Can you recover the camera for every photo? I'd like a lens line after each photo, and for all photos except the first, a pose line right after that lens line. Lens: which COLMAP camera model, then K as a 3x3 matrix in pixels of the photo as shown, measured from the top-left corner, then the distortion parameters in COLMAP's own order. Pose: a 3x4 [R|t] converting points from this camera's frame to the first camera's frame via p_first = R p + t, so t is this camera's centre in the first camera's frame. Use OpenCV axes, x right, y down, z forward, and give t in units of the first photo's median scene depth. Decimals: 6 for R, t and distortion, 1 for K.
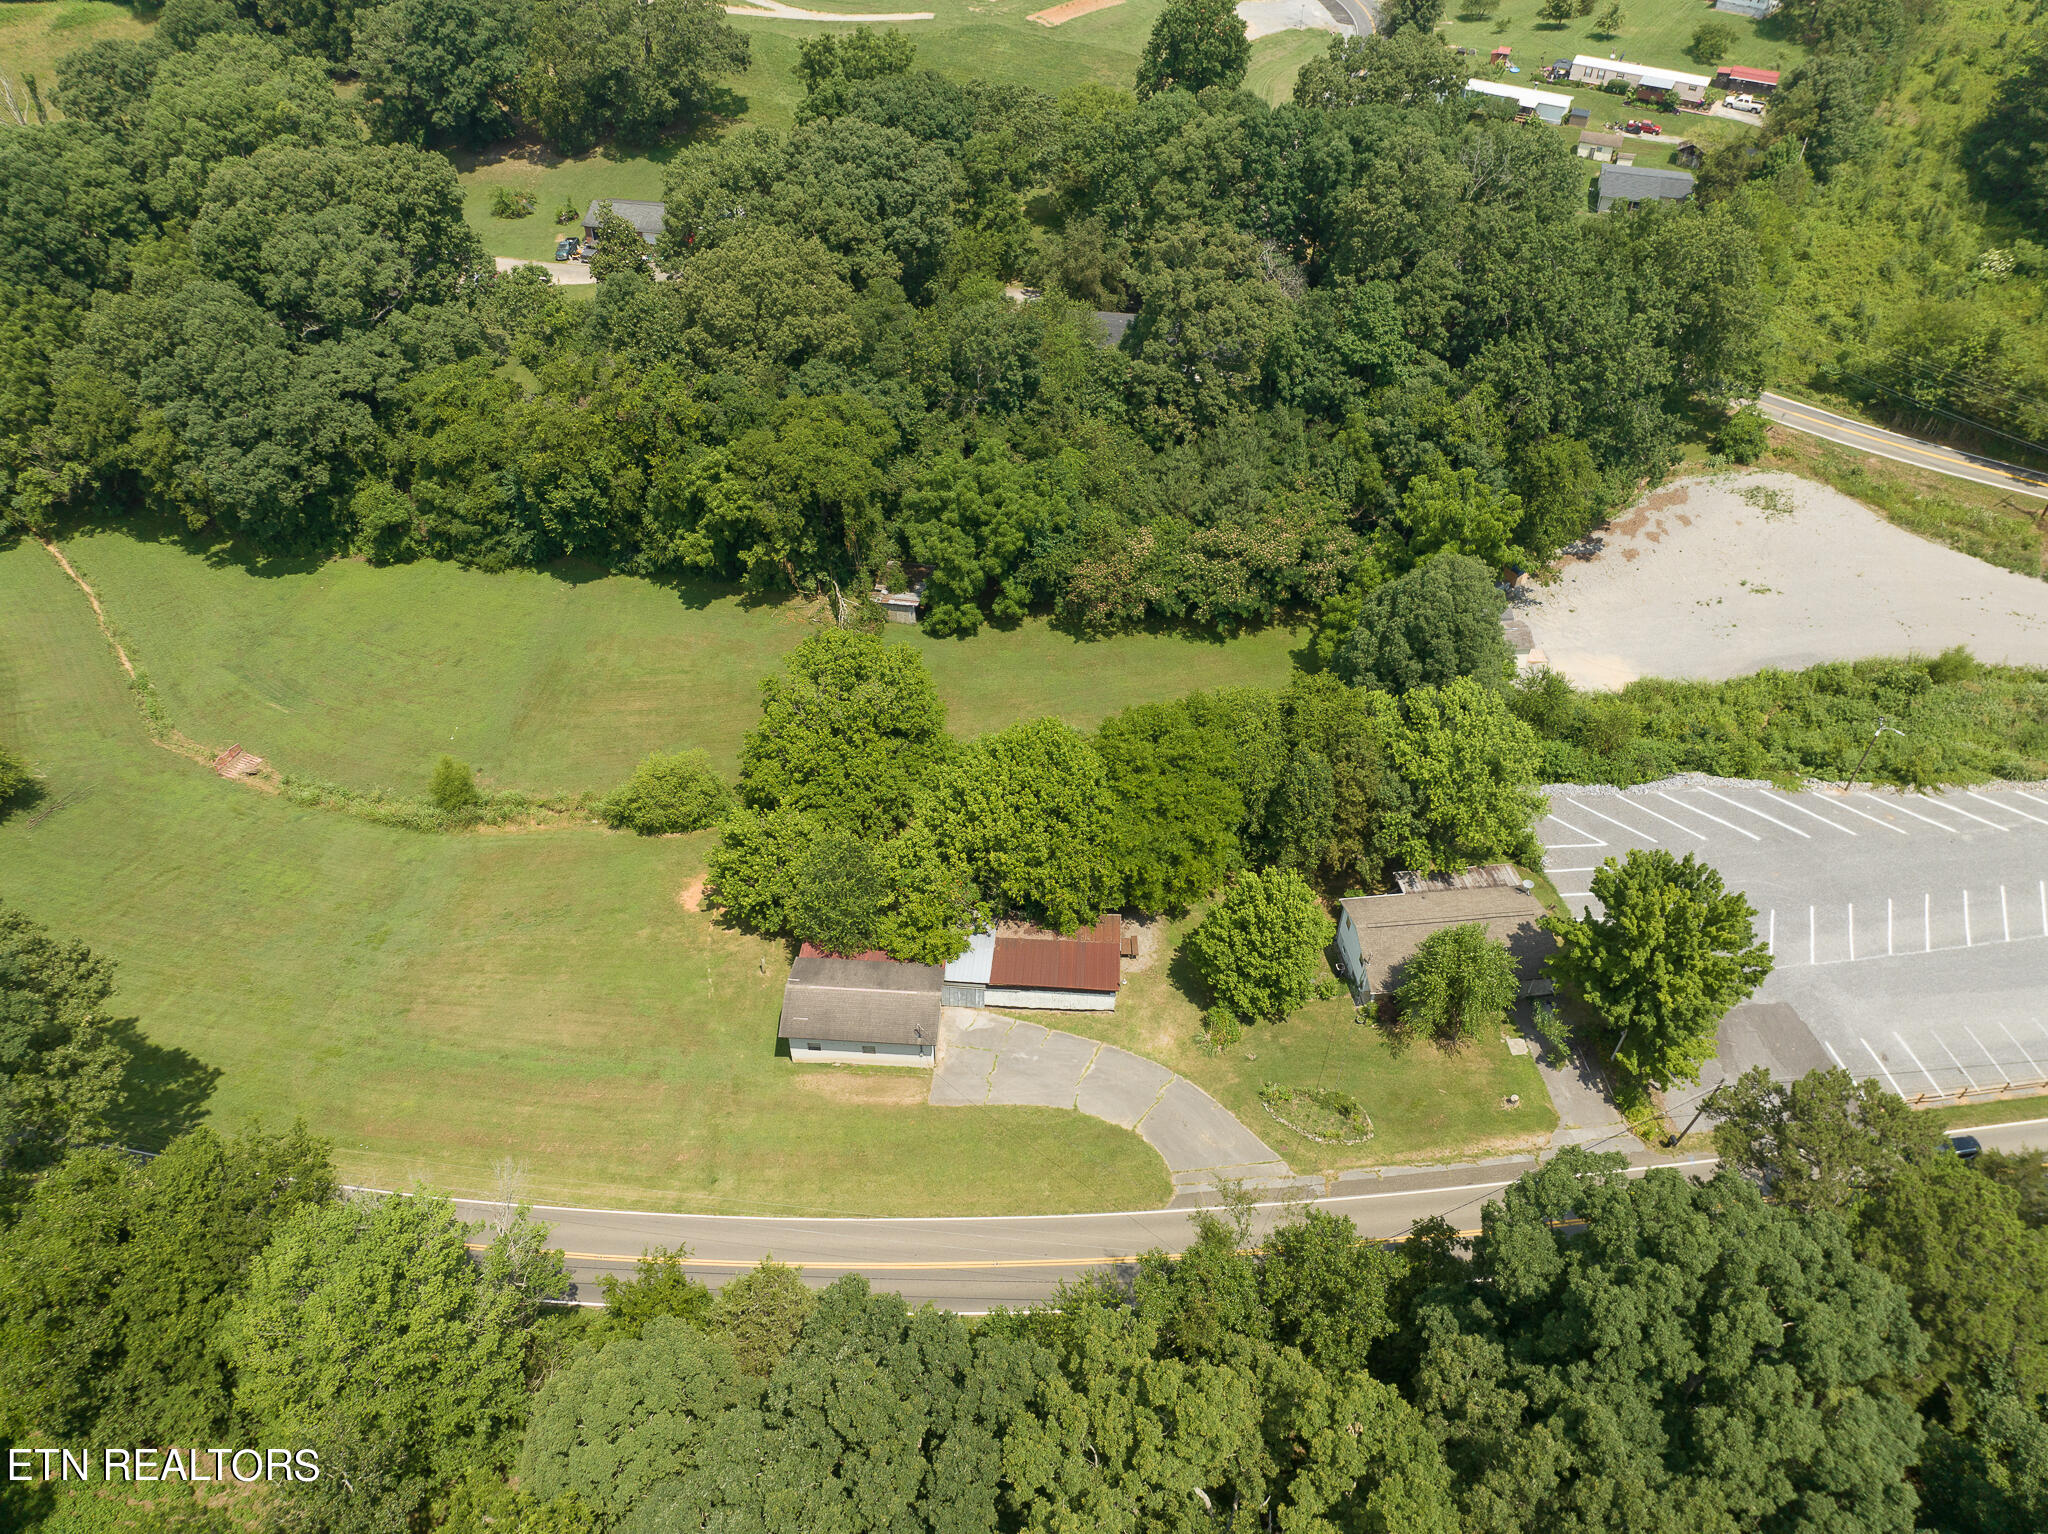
lens RADIAL K [[1440.0, 0, 1022.3], [0, 1440.0, 765.4], [0, 0, 1]] dist [-0.040859, 0.012826]
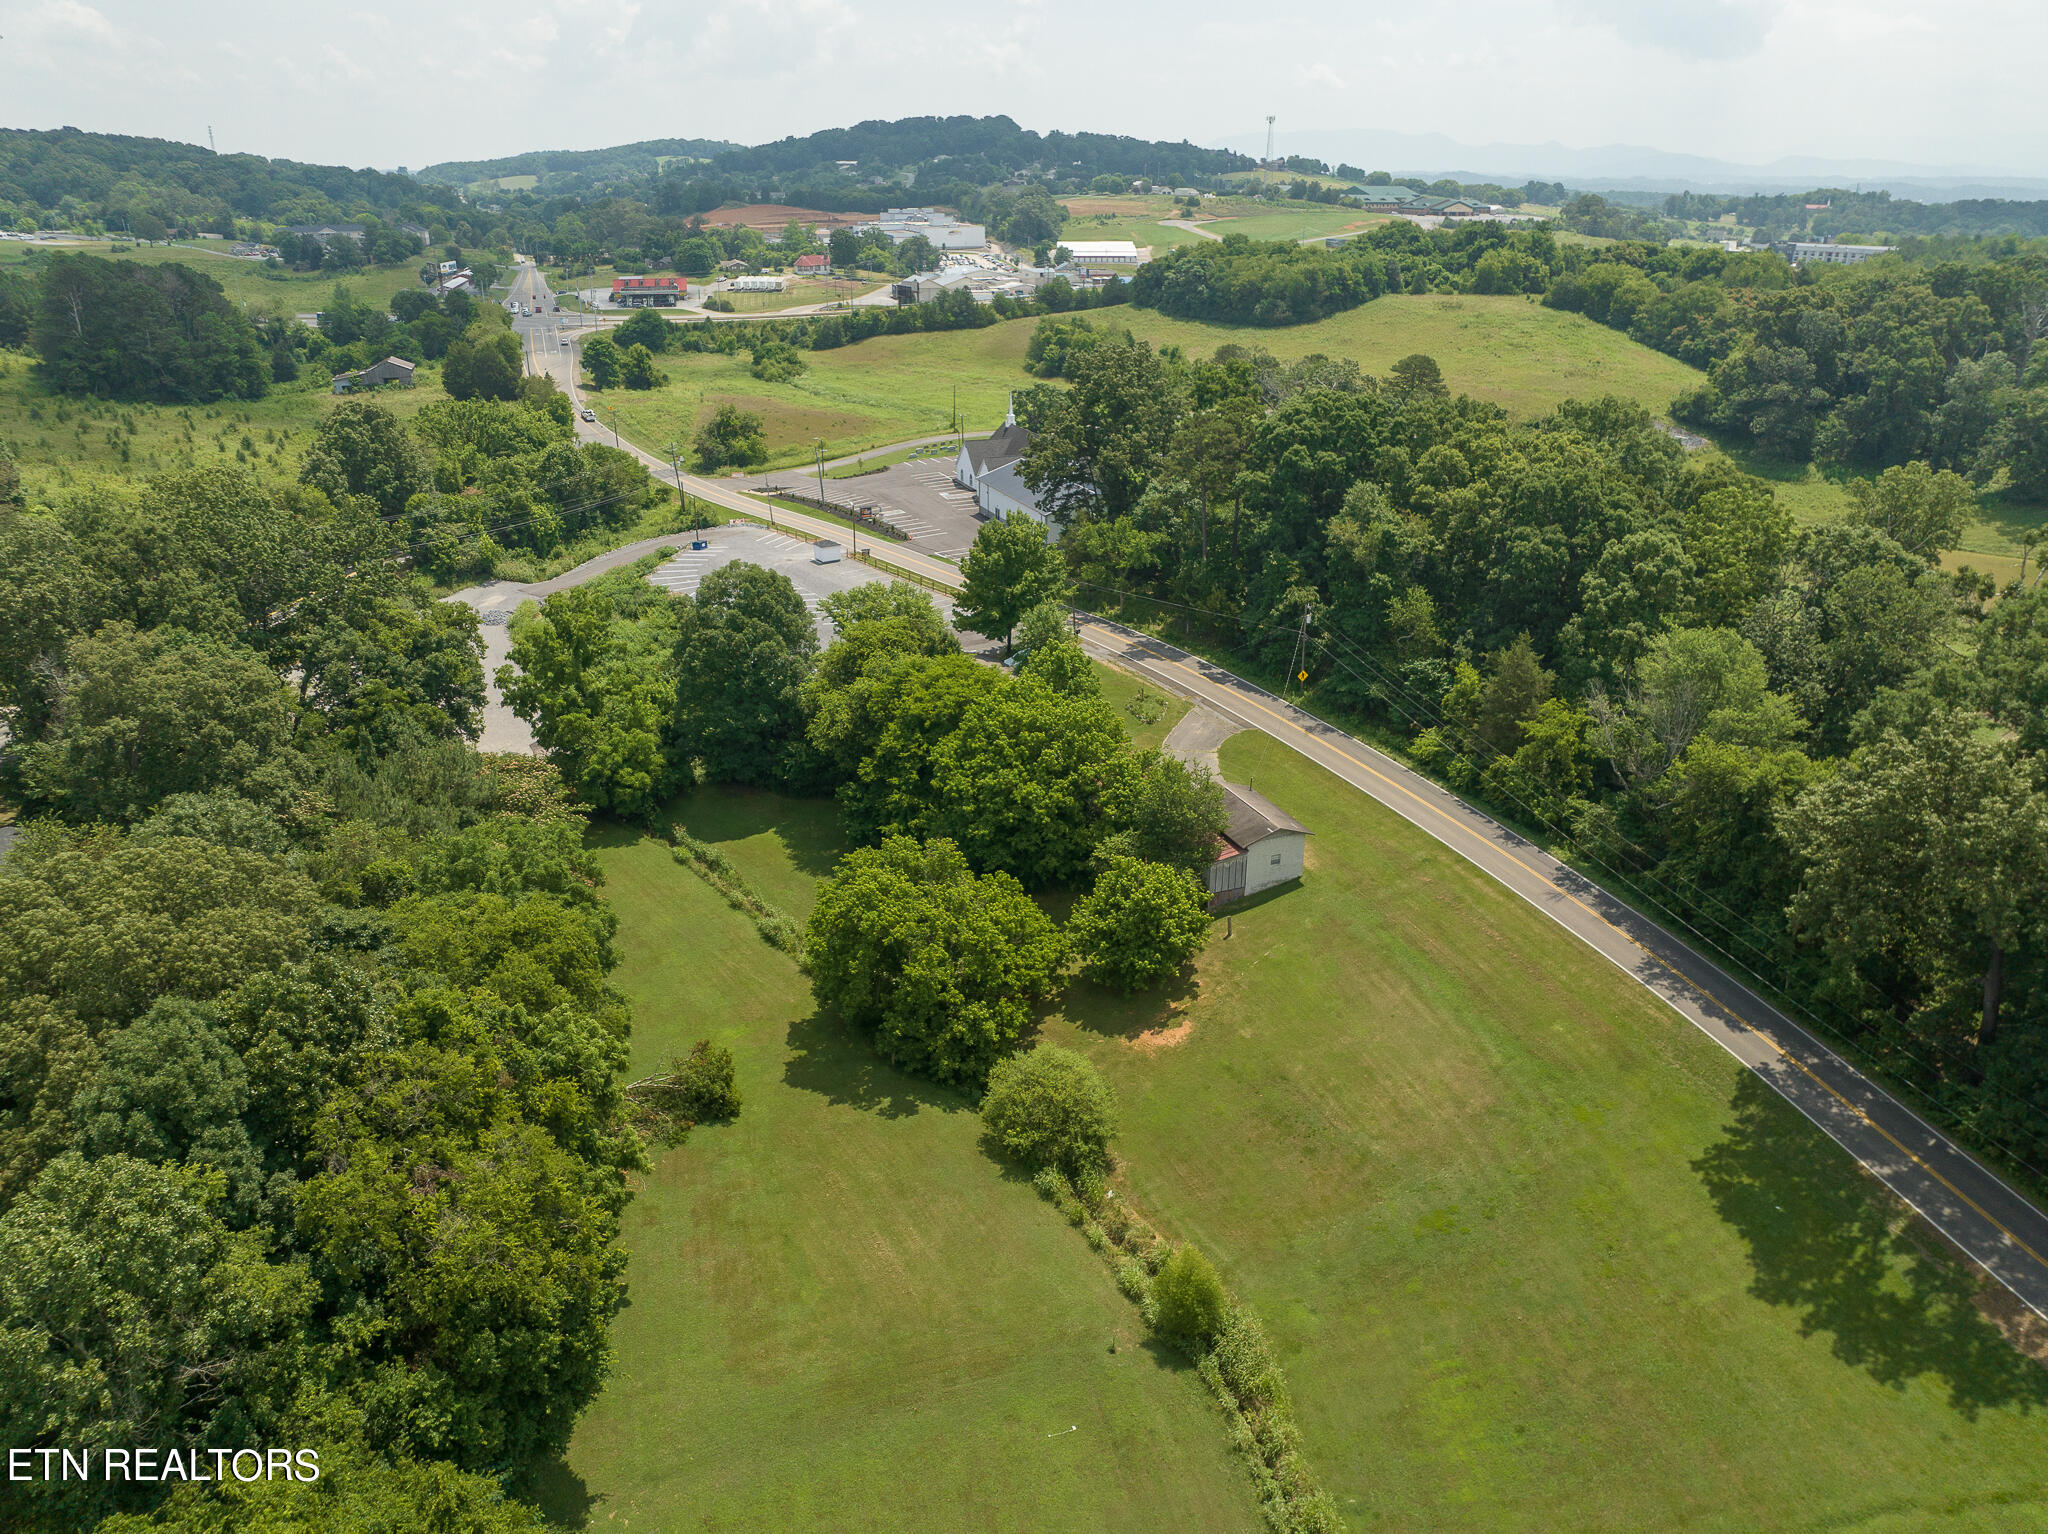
lens RADIAL K [[1440.0, 0, 1022.5], [0, 1440.0, 767.5], [0, 0, 1]] dist [-0.040859, 0.012826]
pose [[-0.439987, -0.341483, 0.830542, -0.717888], [0.608999, 0.566230, 0.555432, -0.455357], [-0.659948, 0.750182, -0.041170, 0.802653]]
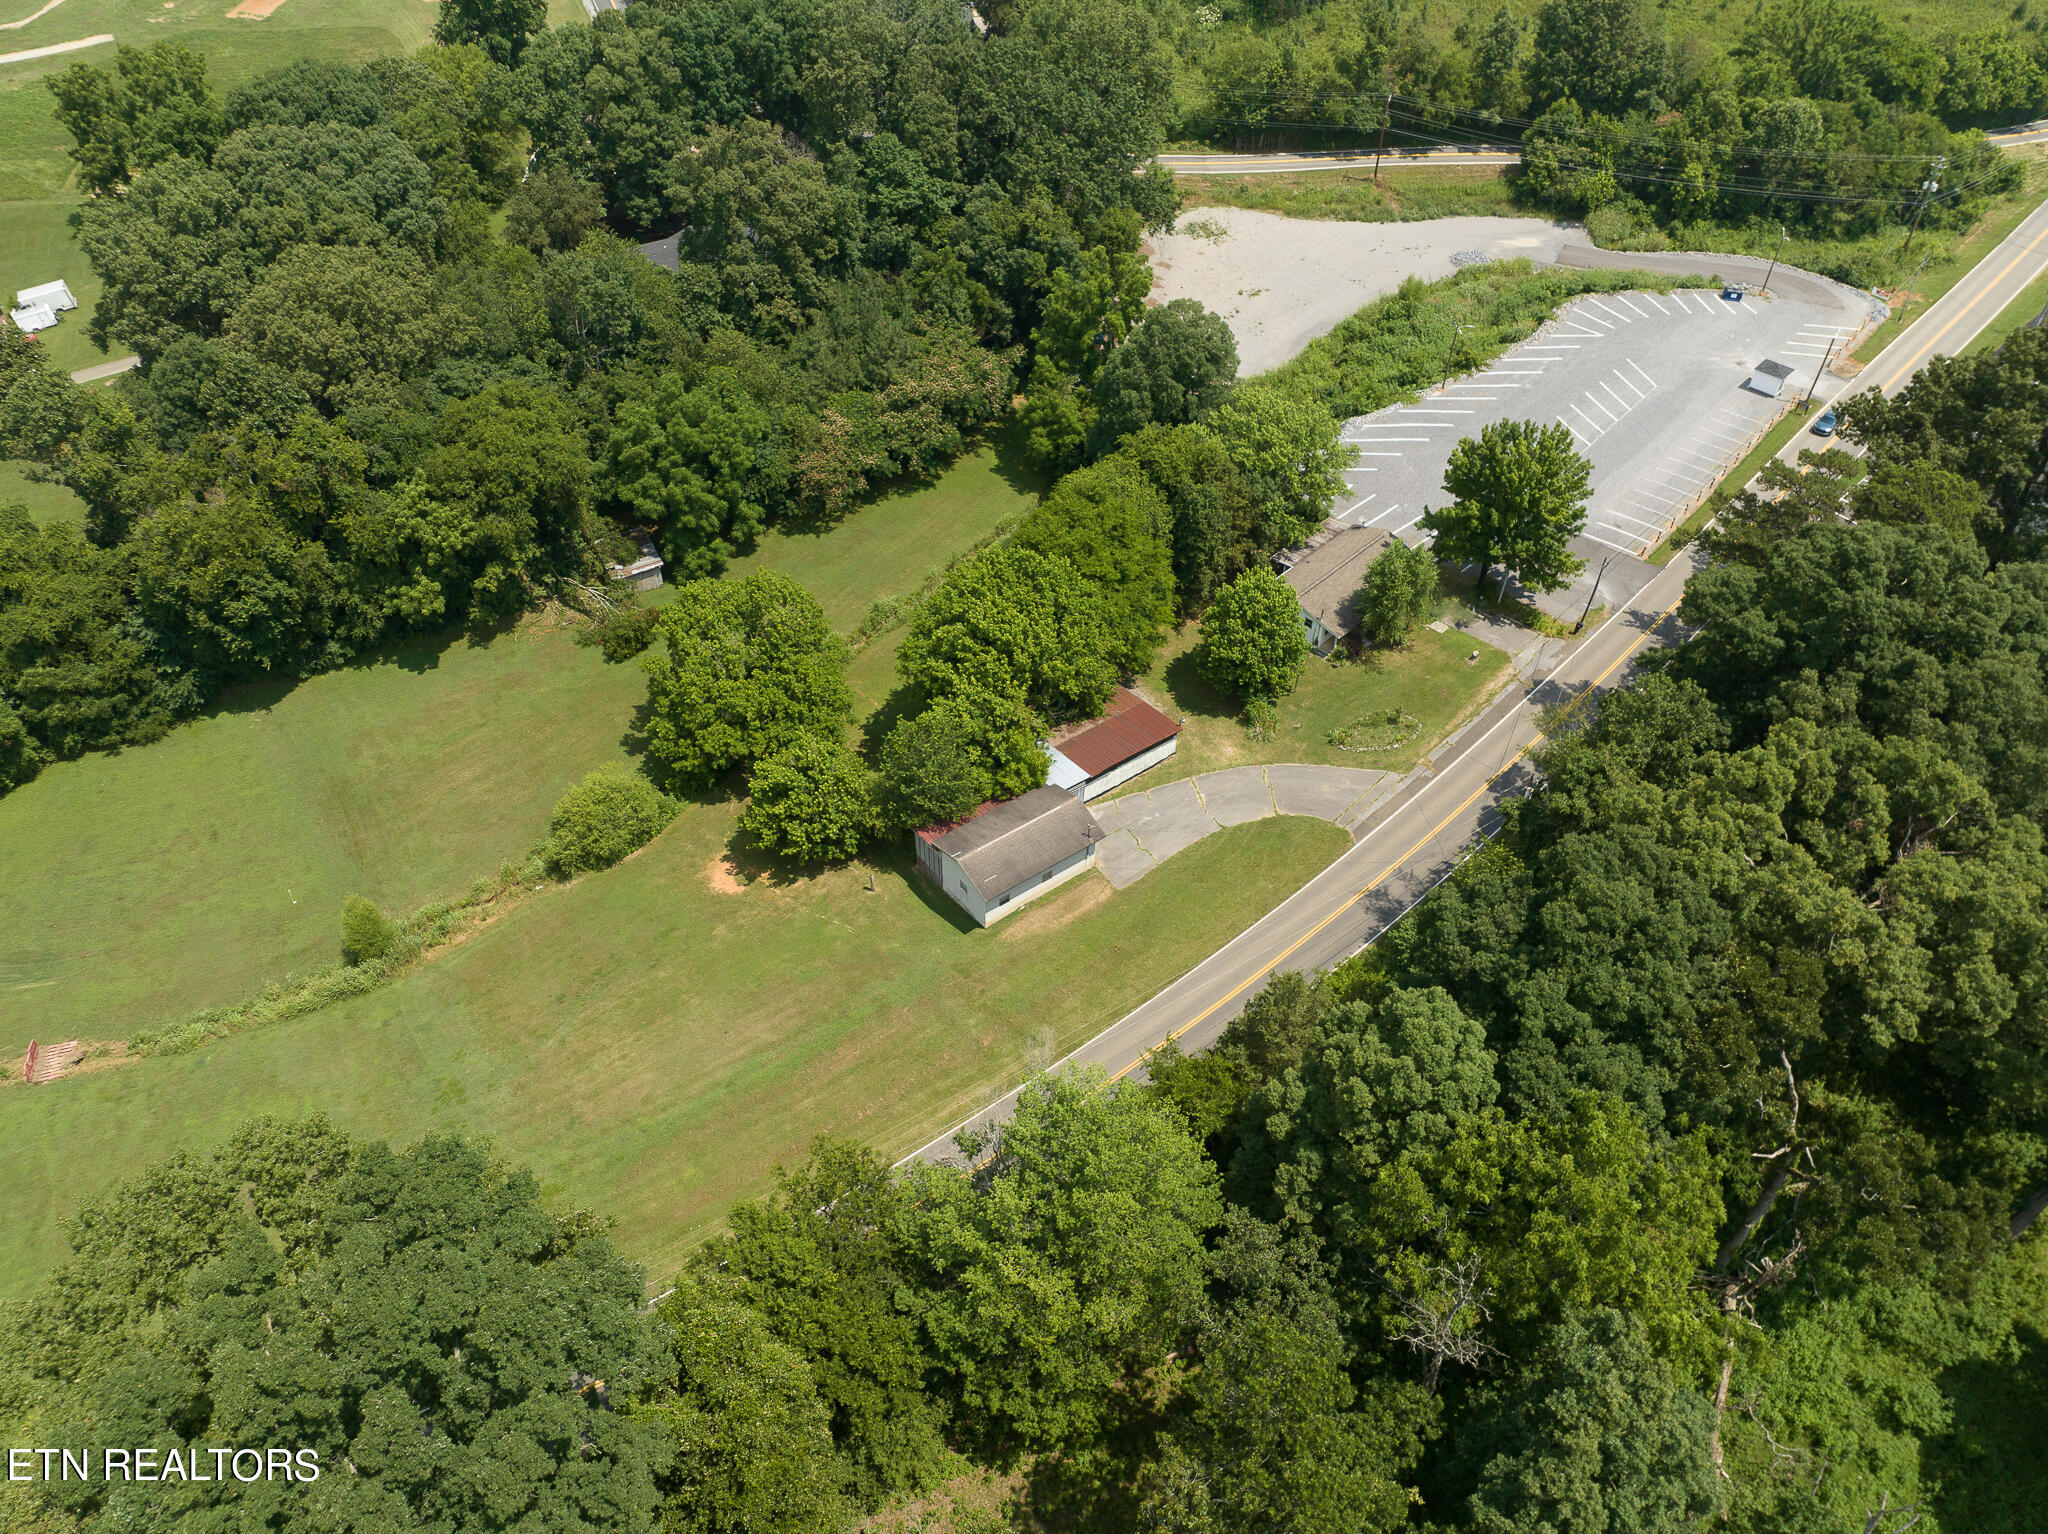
lens RADIAL K [[1440.0, 0, 1024.1], [0, 1440.0, 766.4], [0, 0, 1]] dist [-0.040859, 0.012826]
pose [[0.771380, -0.446914, 0.453034, -0.391545], [0.433543, 0.890195, 0.139977, -0.020334], [-0.465847, 0.088434, 0.880435, 0.049169]]
